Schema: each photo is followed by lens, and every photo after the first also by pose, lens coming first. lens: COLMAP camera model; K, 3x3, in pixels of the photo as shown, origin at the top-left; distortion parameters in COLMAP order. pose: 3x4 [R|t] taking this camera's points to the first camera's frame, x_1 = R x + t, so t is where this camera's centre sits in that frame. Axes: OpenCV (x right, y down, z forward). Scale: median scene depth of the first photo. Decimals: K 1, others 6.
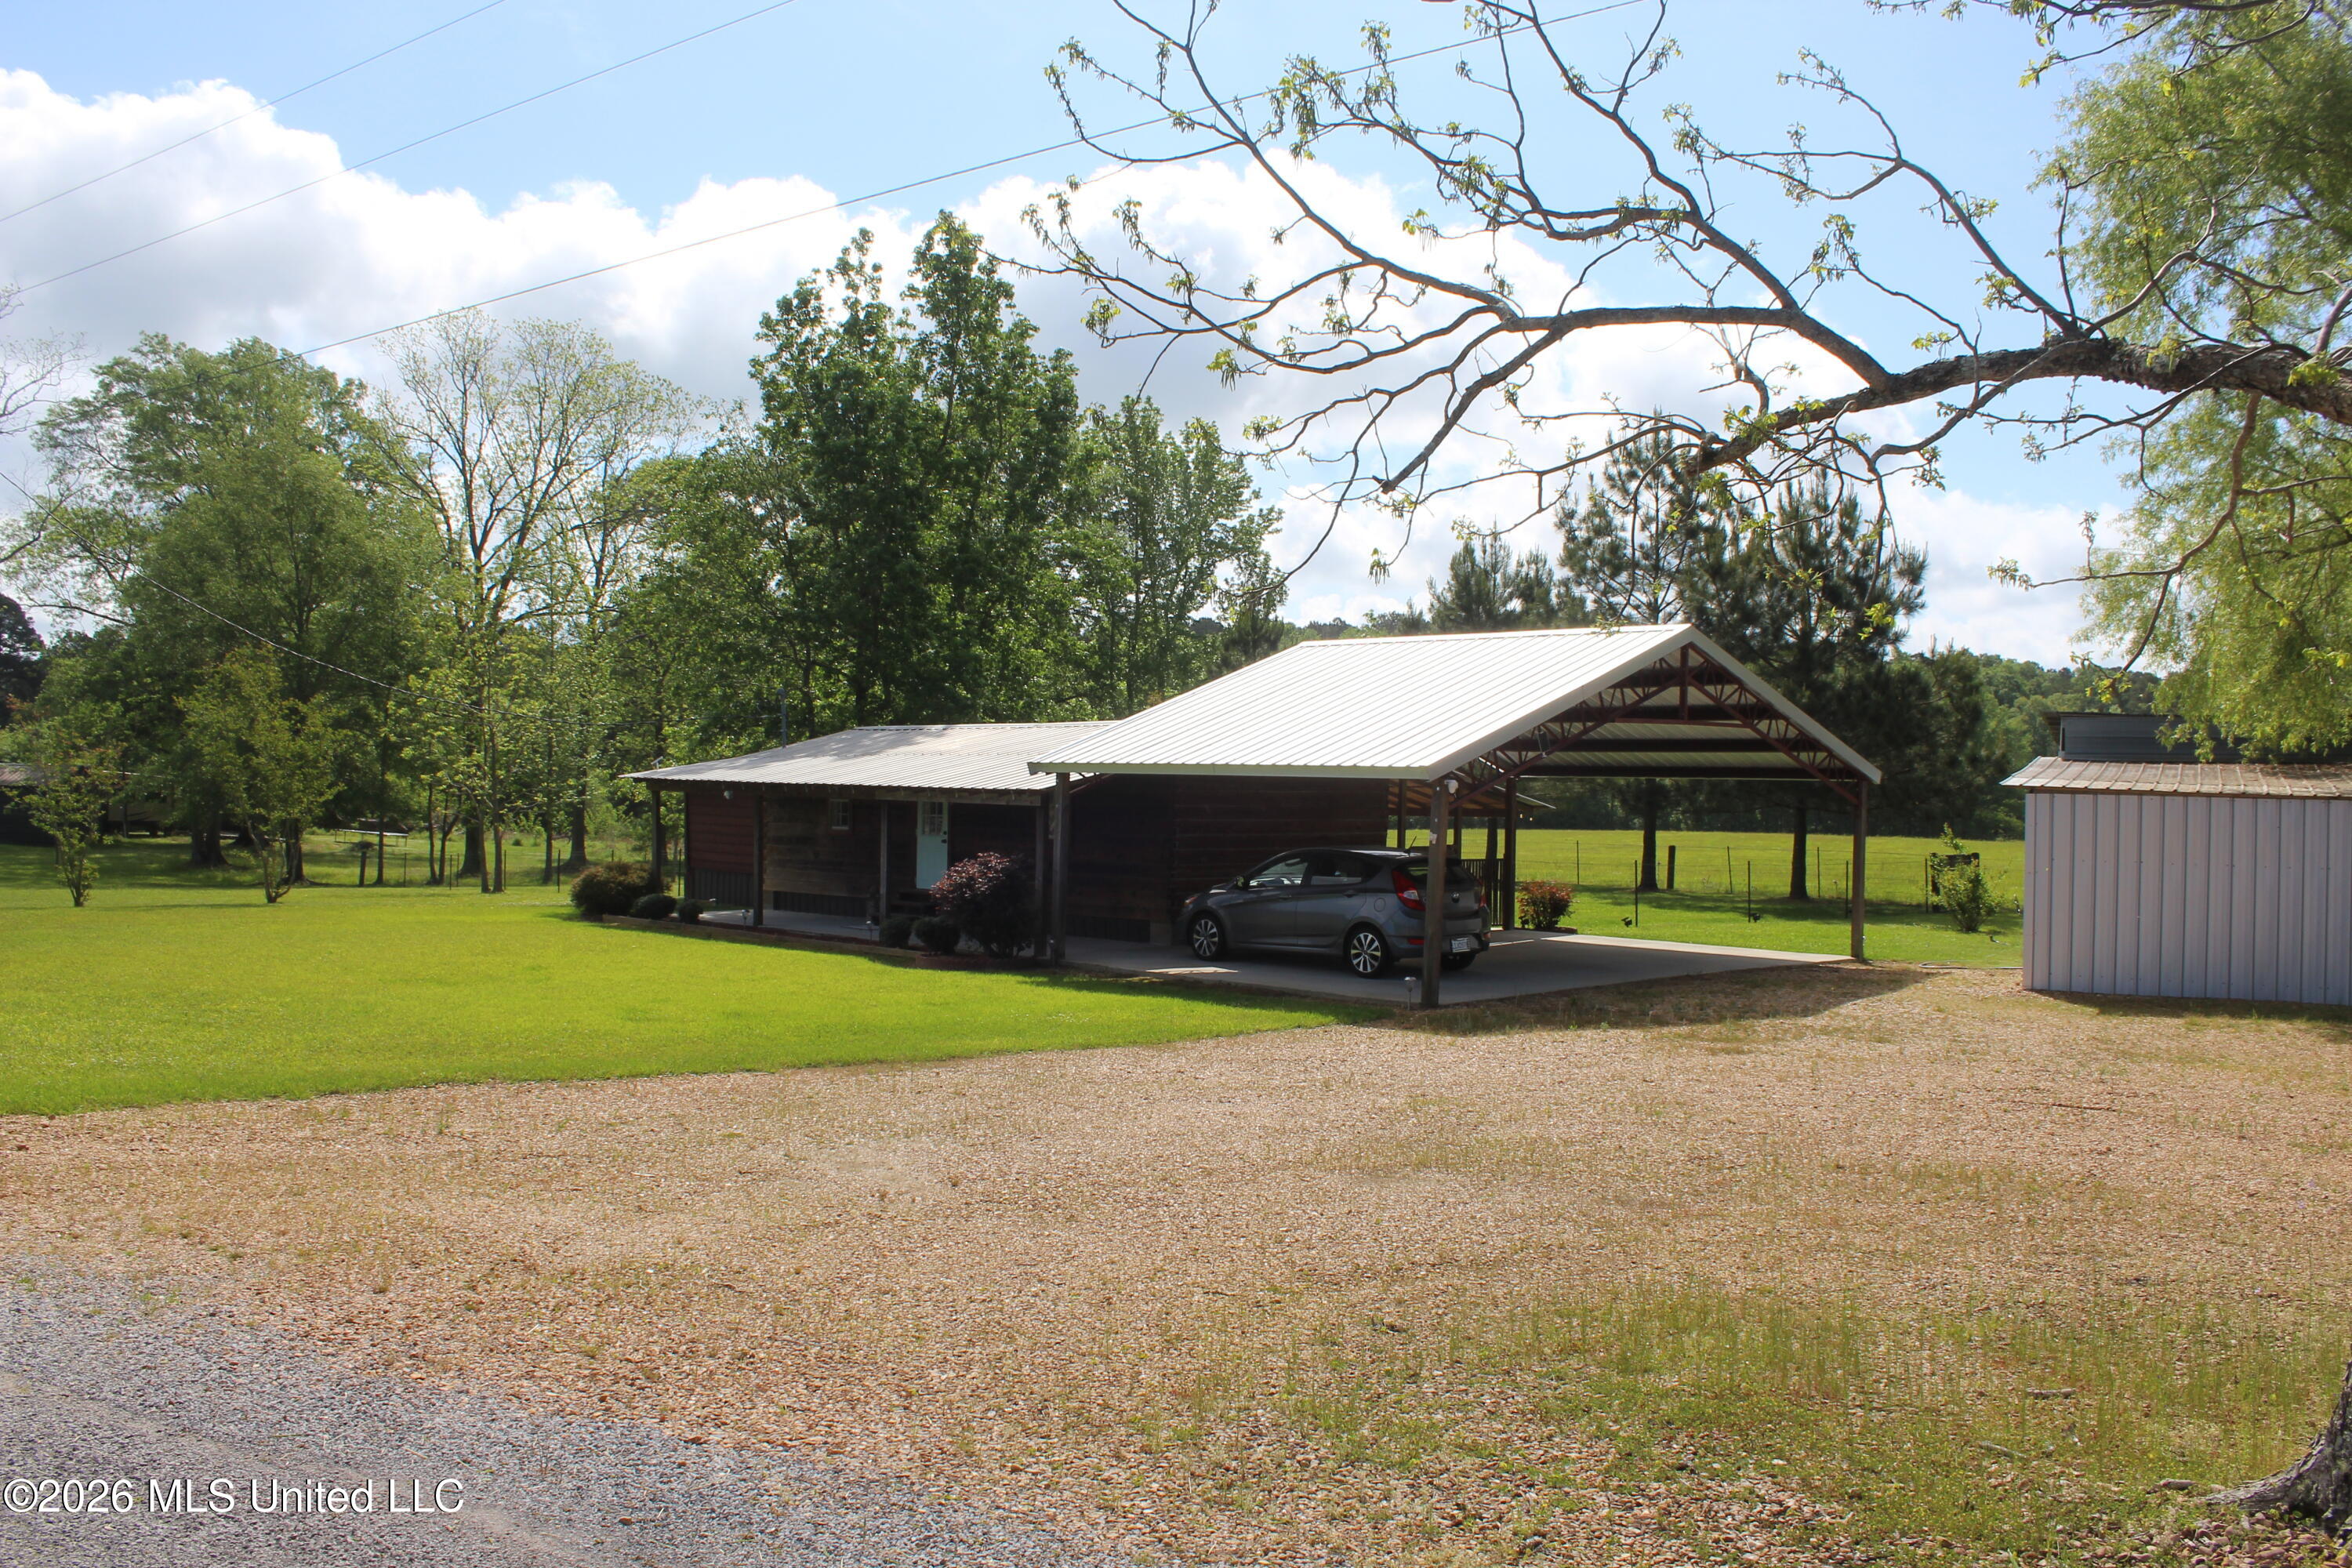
lens RADIAL K [[1978.5, 0, 1181.8], [0, 1978.5, 790.4], [0, 0, 1]] dist [-0.145061, 0.096992]
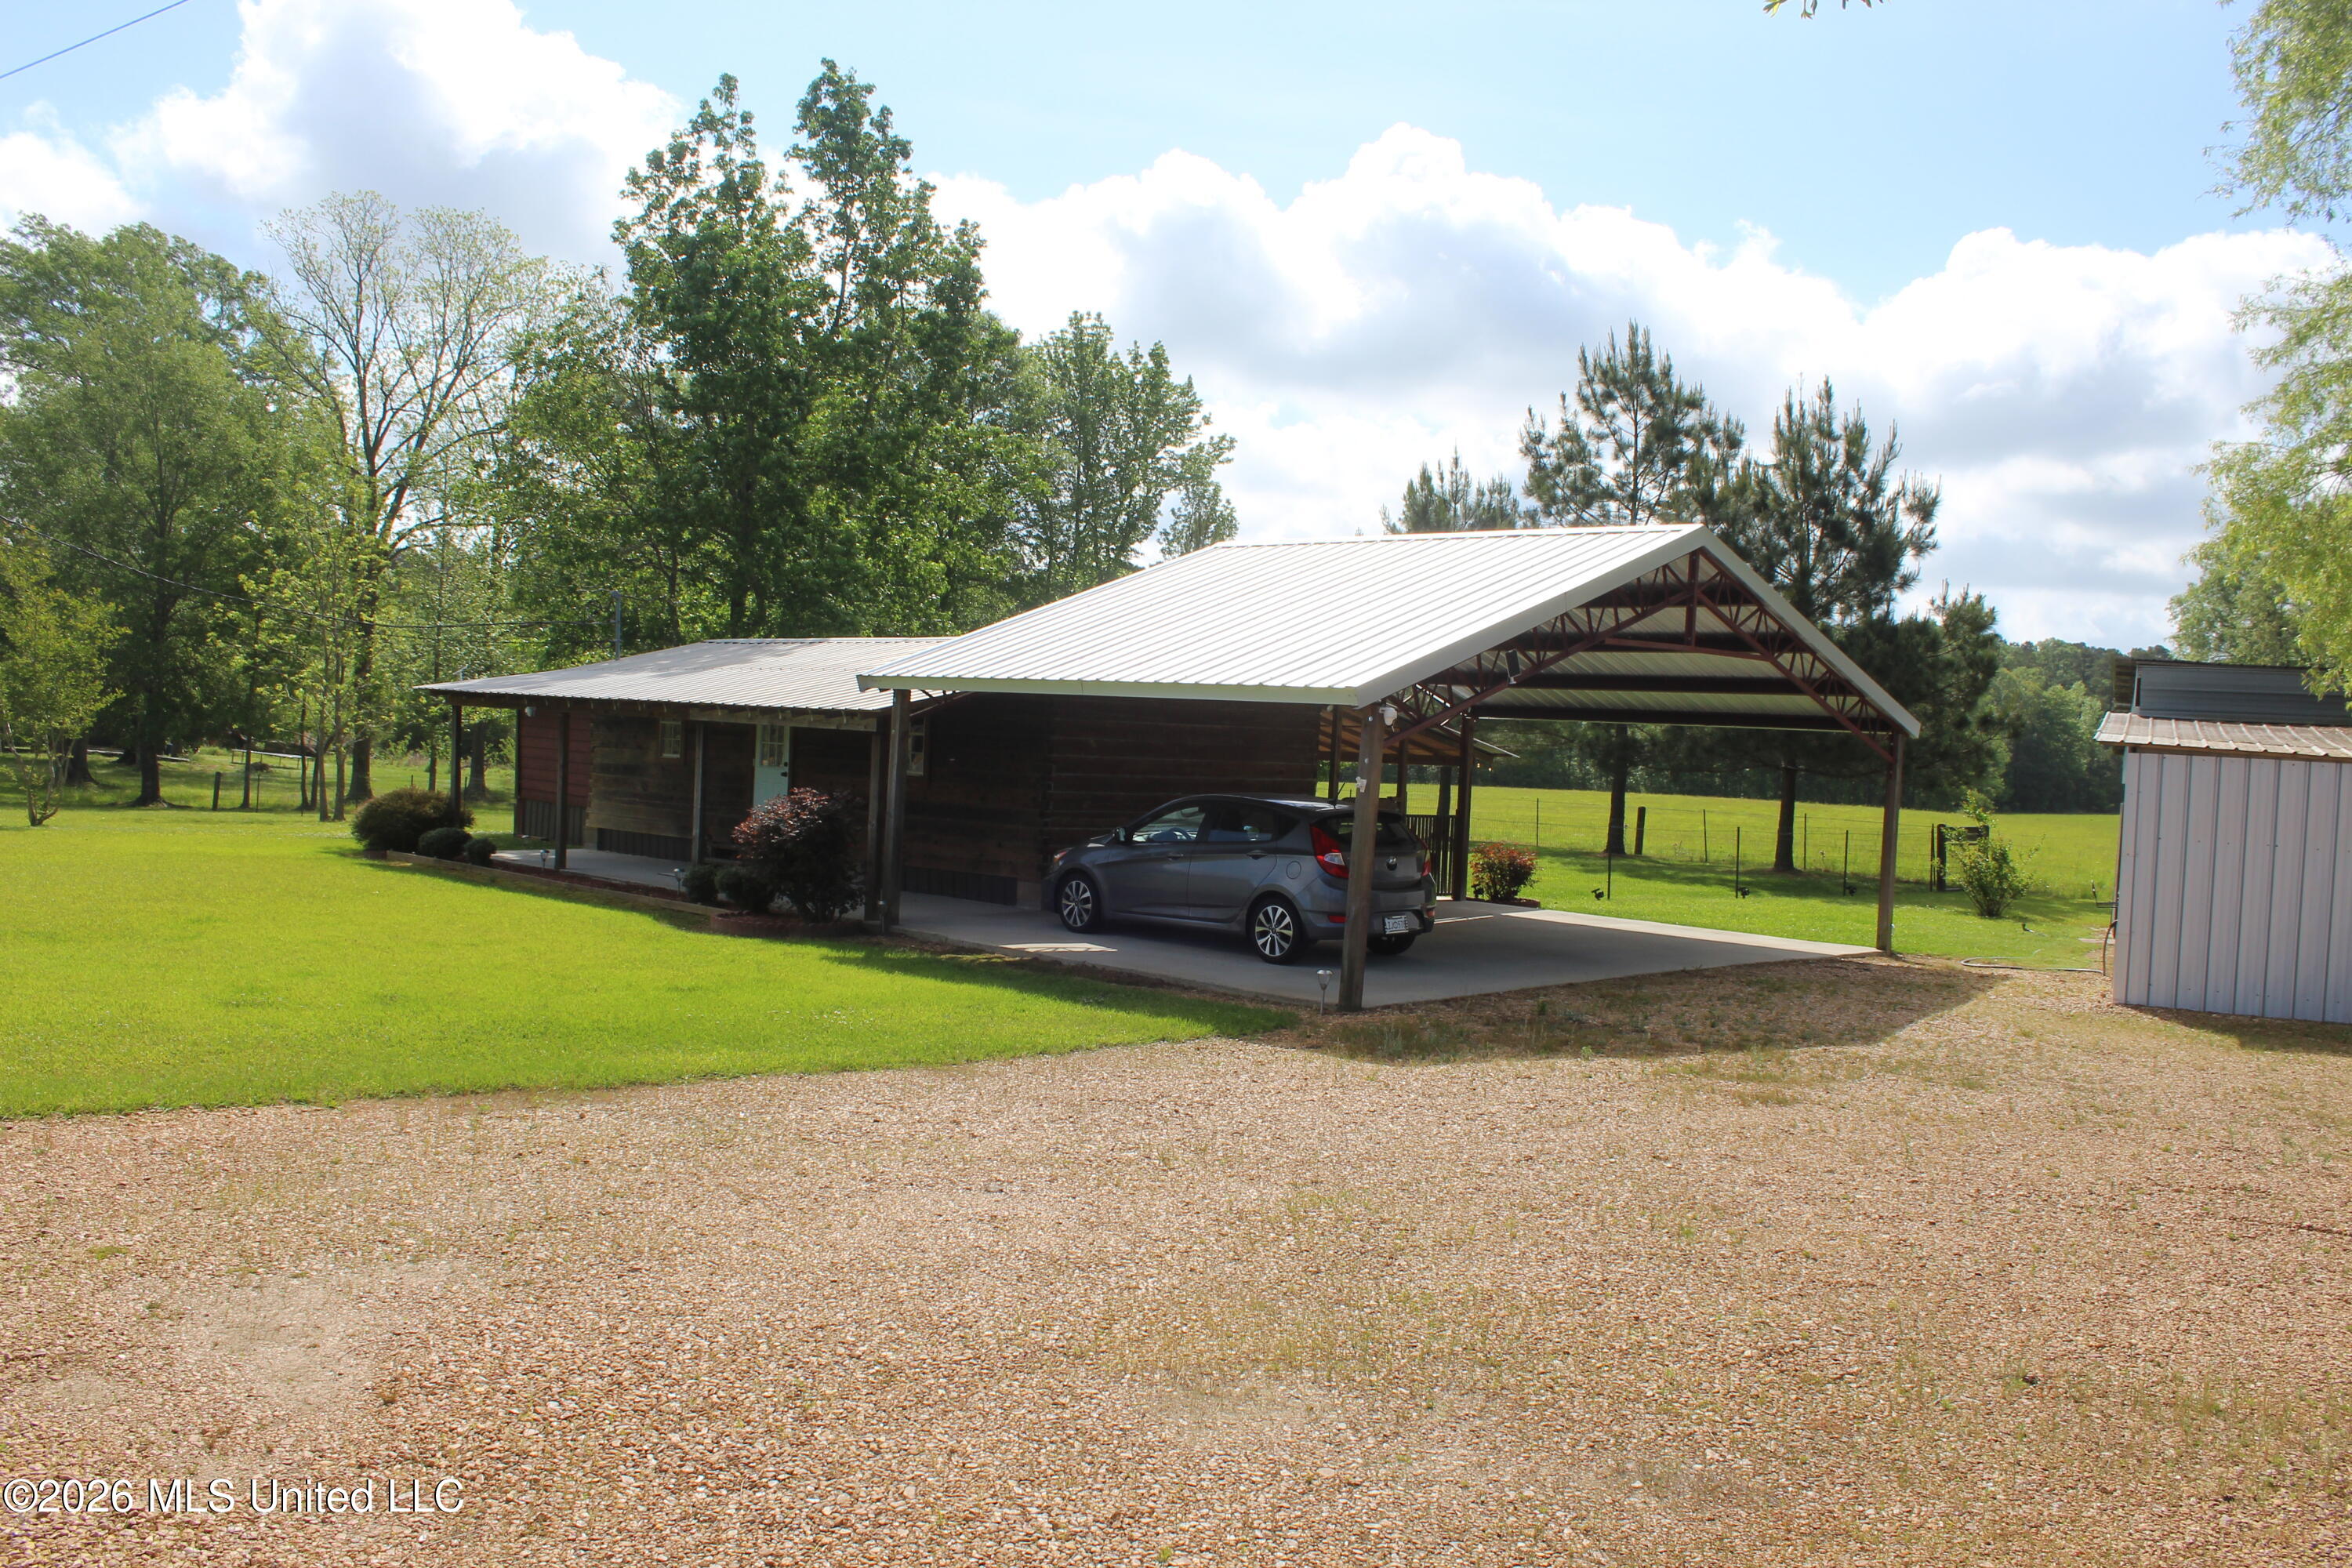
lens RADIAL K [[1978.5, 0, 1170.2], [0, 1978.5, 786.8], [0, 0, 1]] dist [-0.145061, 0.096992]
pose [[0.999421, 0.029342, 0.017245, 0.025983], [-0.029760, 0.999257, 0.024490, 0.005398], [-0.016514, -0.024989, 0.999551, 0.155924]]
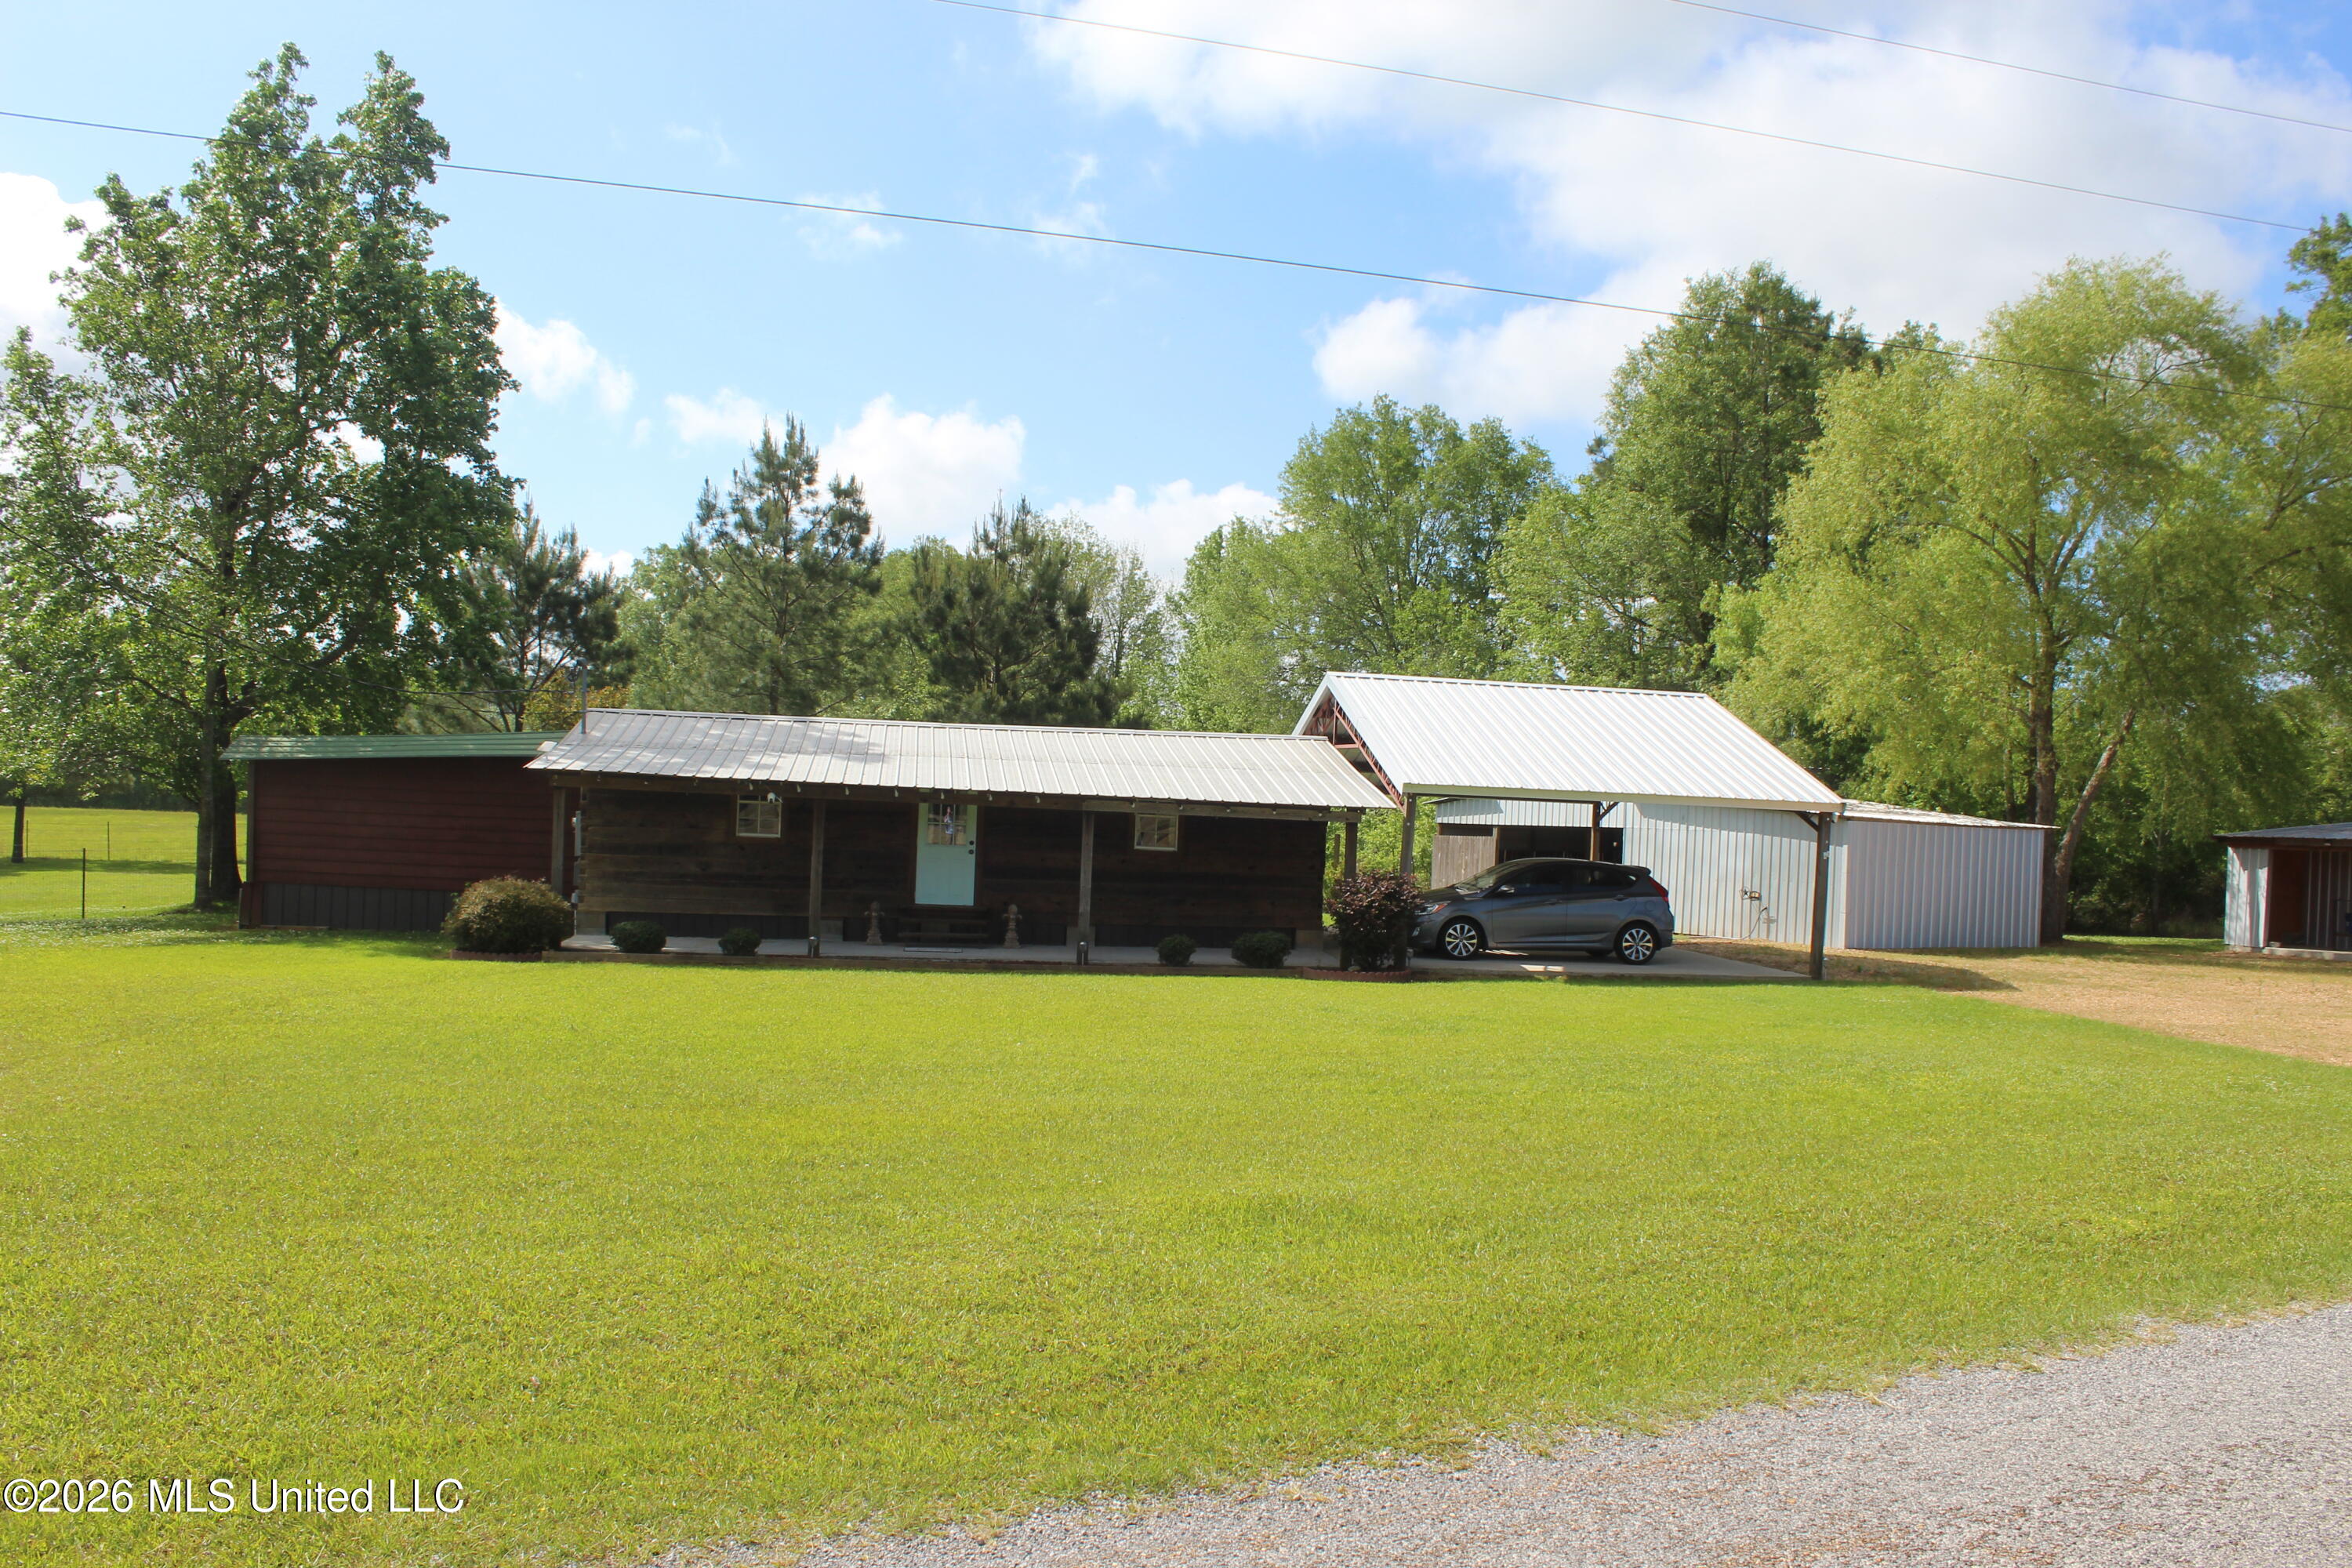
lens RADIAL K [[1978.5, 0, 1168.3], [0, 1978.5, 784.0], [0, 0, 1]] dist [-0.145061, 0.096992]
pose [[0.580552, 0.018602, 0.814011, -0.752246], [-0.028047, 0.999603, -0.002841, -0.005070], [-0.813740, -0.021181, 0.580843, 0.363613]]
